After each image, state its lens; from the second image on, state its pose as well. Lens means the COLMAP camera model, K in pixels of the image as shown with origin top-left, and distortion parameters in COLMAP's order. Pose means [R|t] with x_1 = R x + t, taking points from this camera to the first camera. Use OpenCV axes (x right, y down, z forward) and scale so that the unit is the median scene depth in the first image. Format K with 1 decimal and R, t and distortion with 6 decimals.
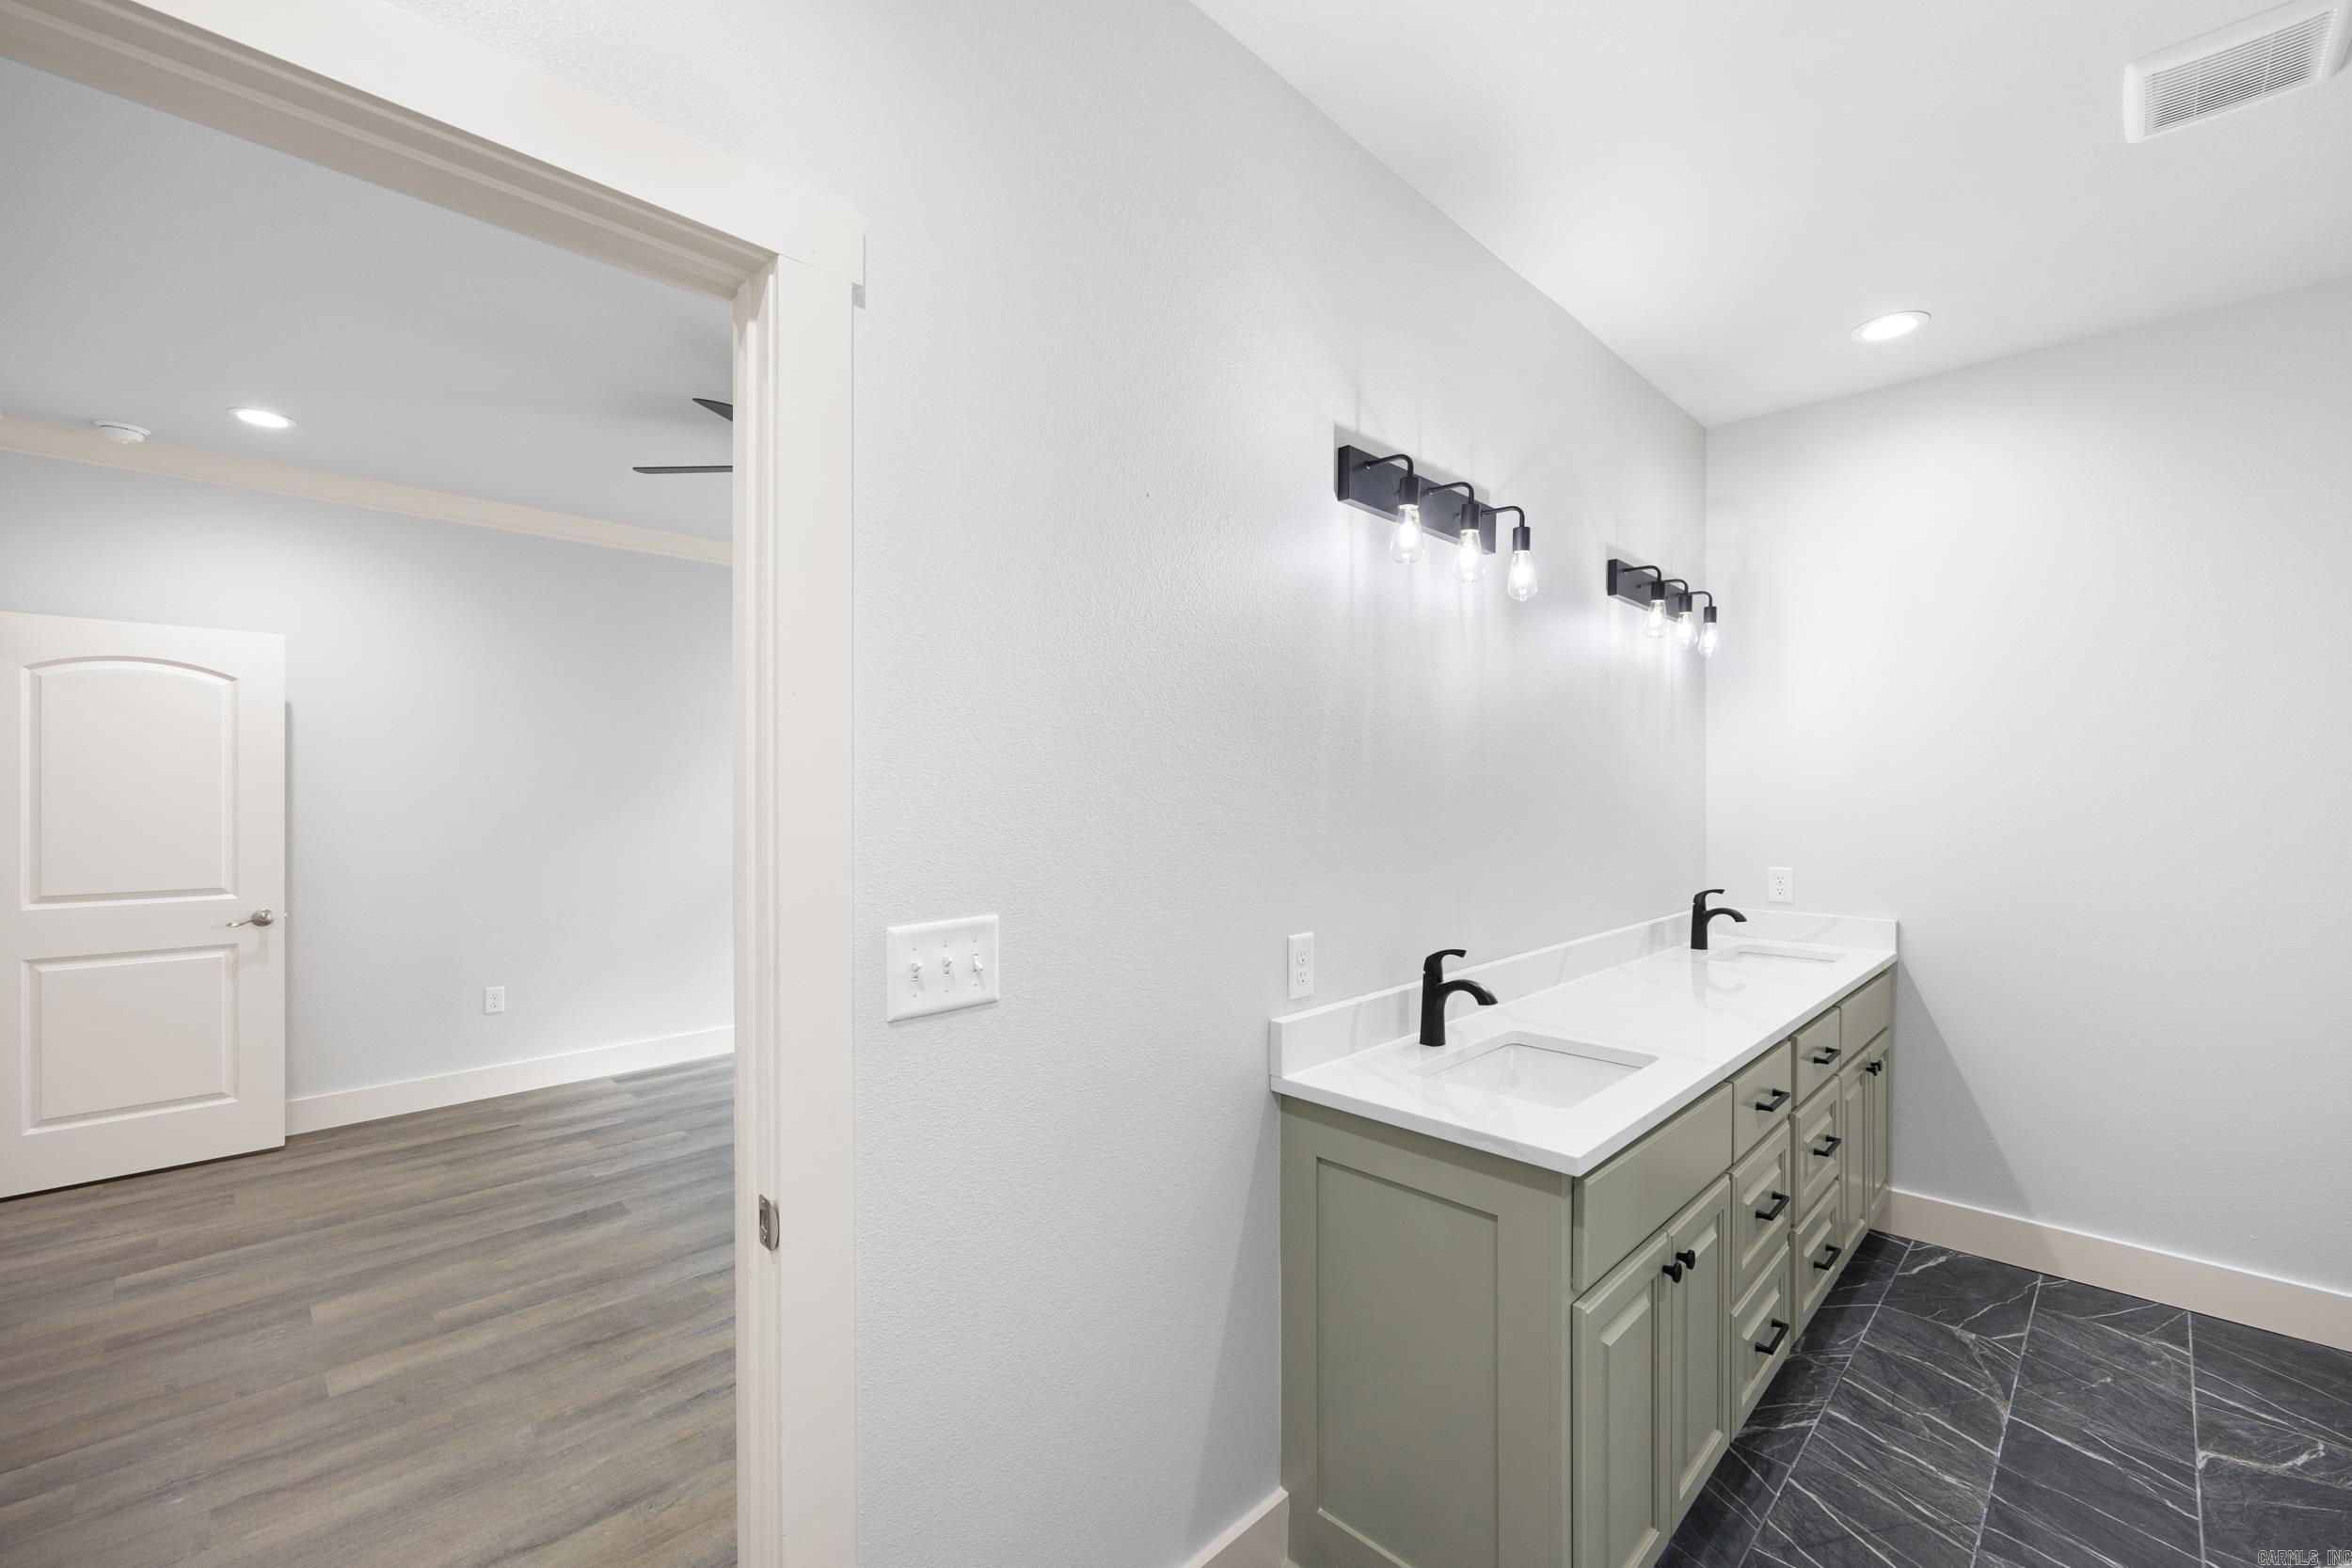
lens RADIAL K [[941.6, 0, 1176.0], [0, 941.6, 784.0], [0, 0, 1]] dist [0.000342, -0.000037]
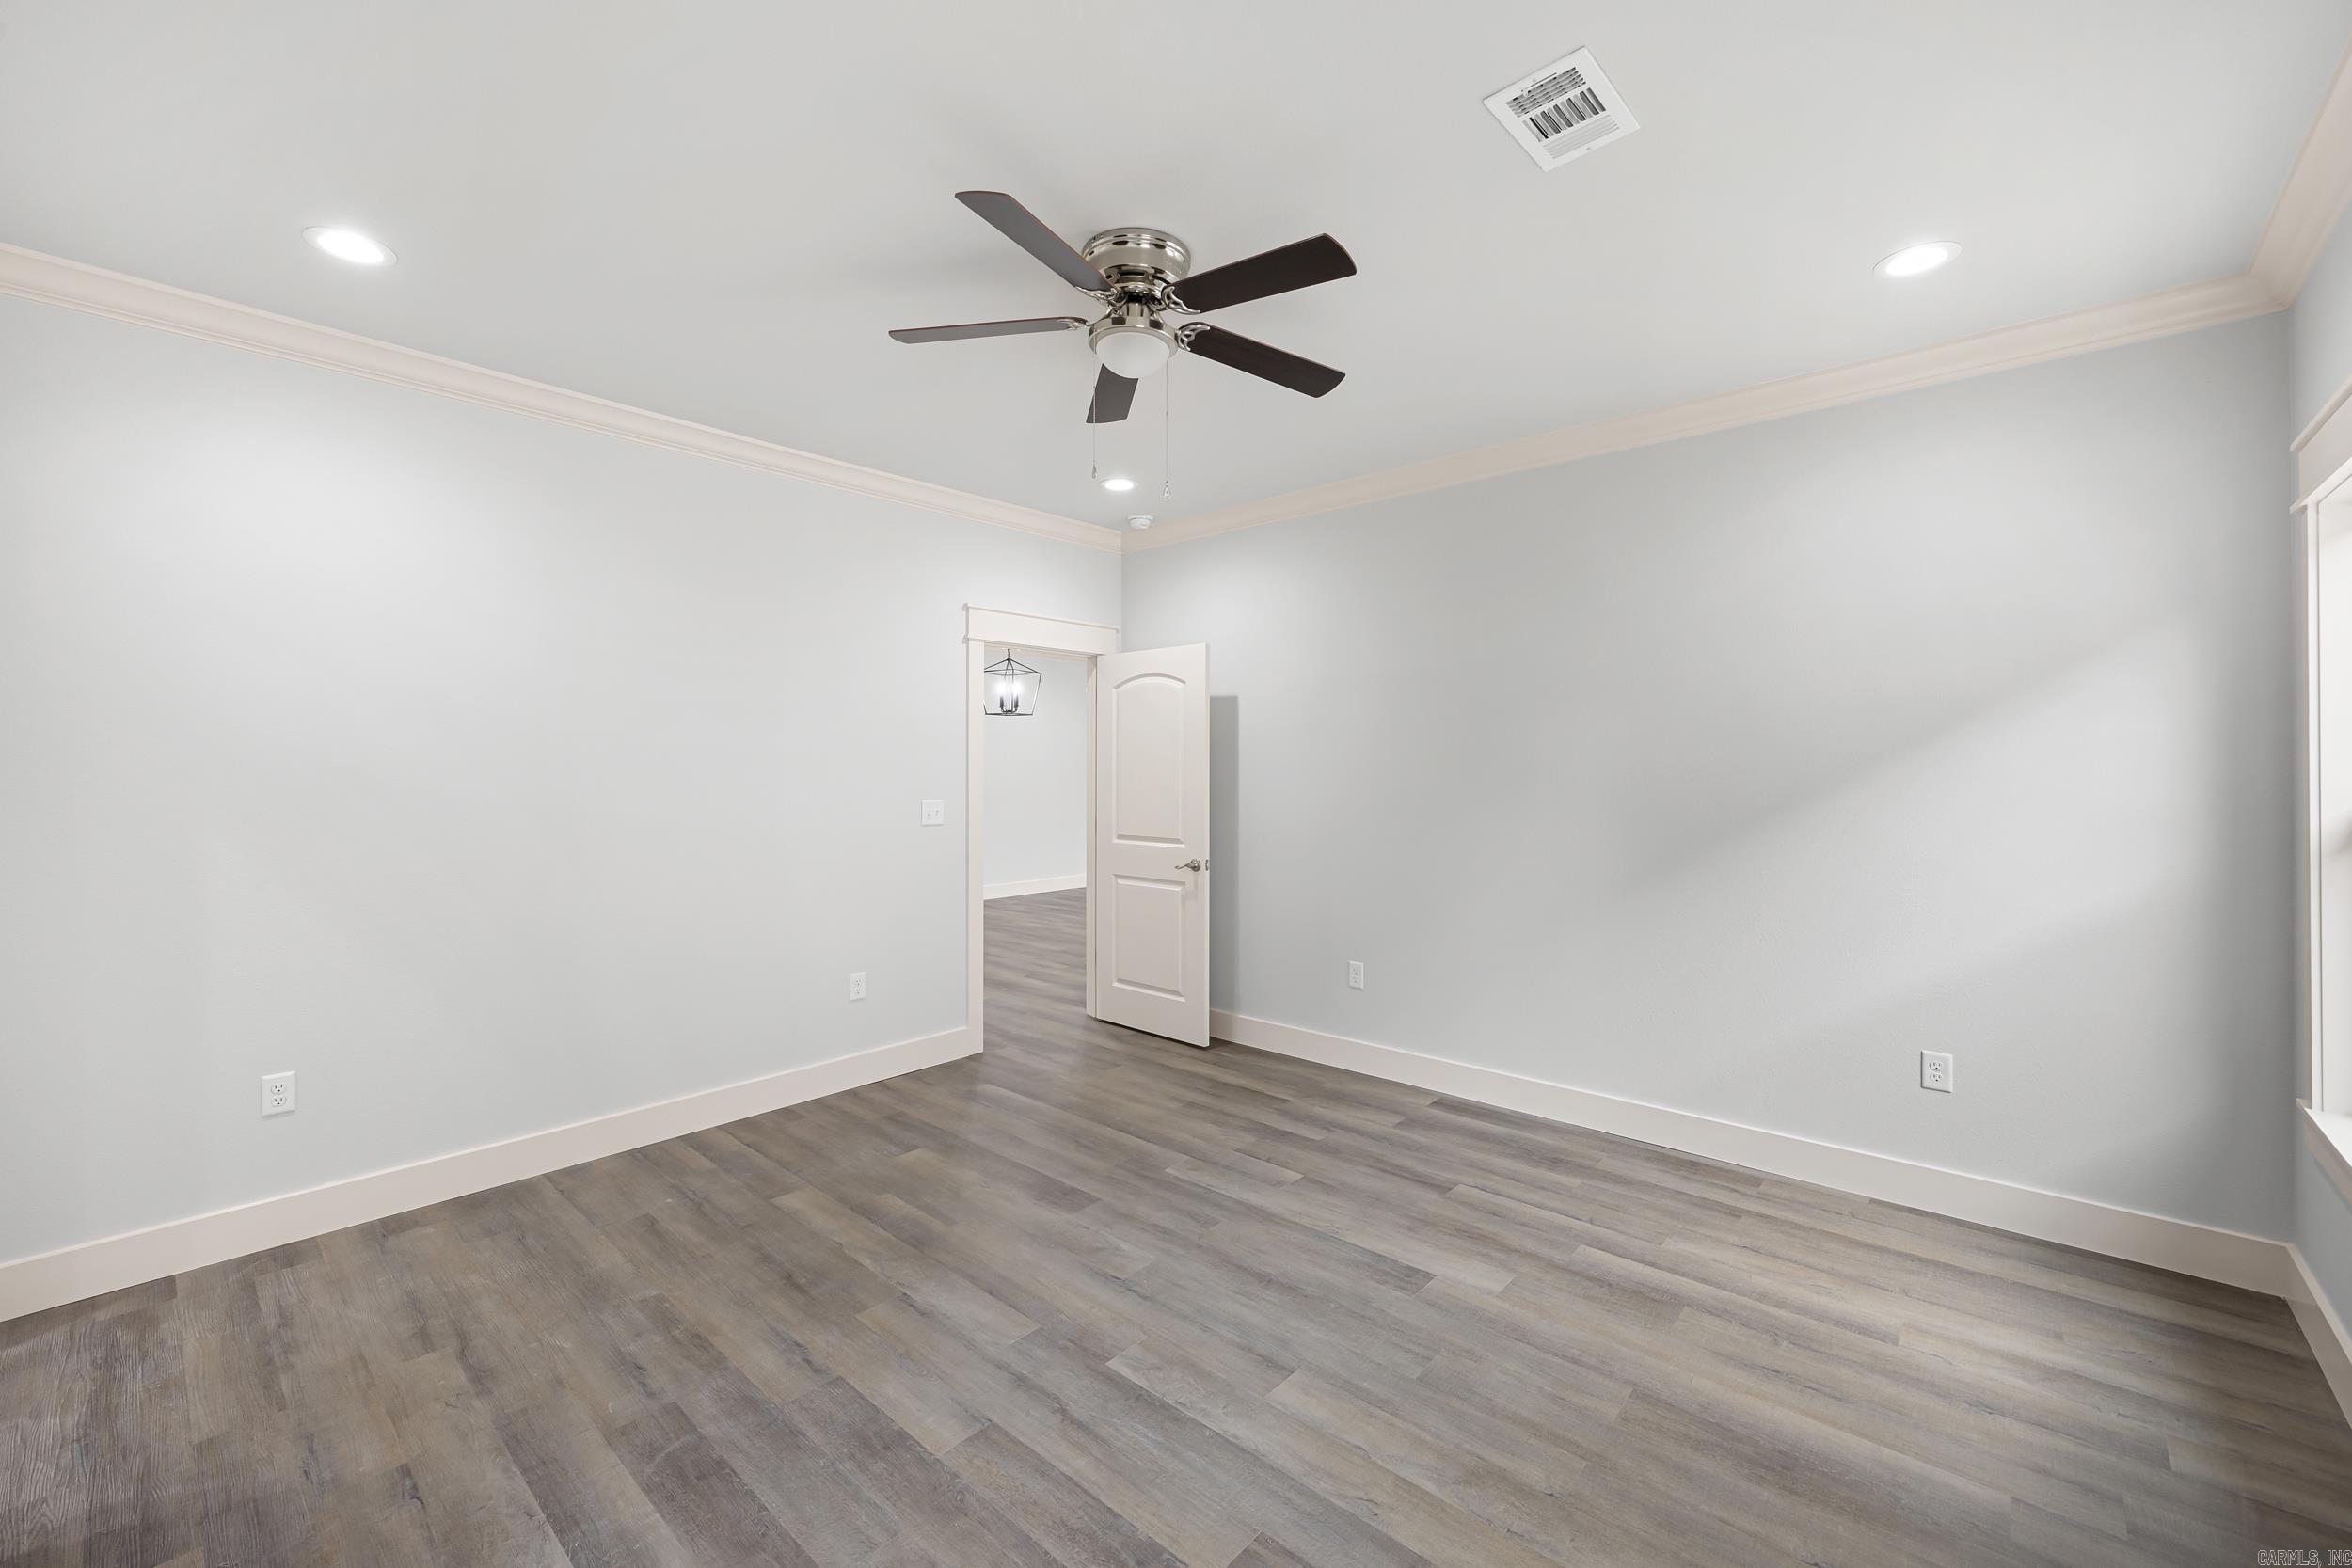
lens RADIAL K [[941.6, 0, 1176.0], [0, 941.6, 784.0], [0, 0, 1]] dist [0.000342, -0.000037]
pose [[0.059434, 0.015437, -0.998113, 0.320806], [0.011159, 0.999808, 0.016128, 0.011830], [0.998170, -0.012096, 0.059250, 0.941232]]
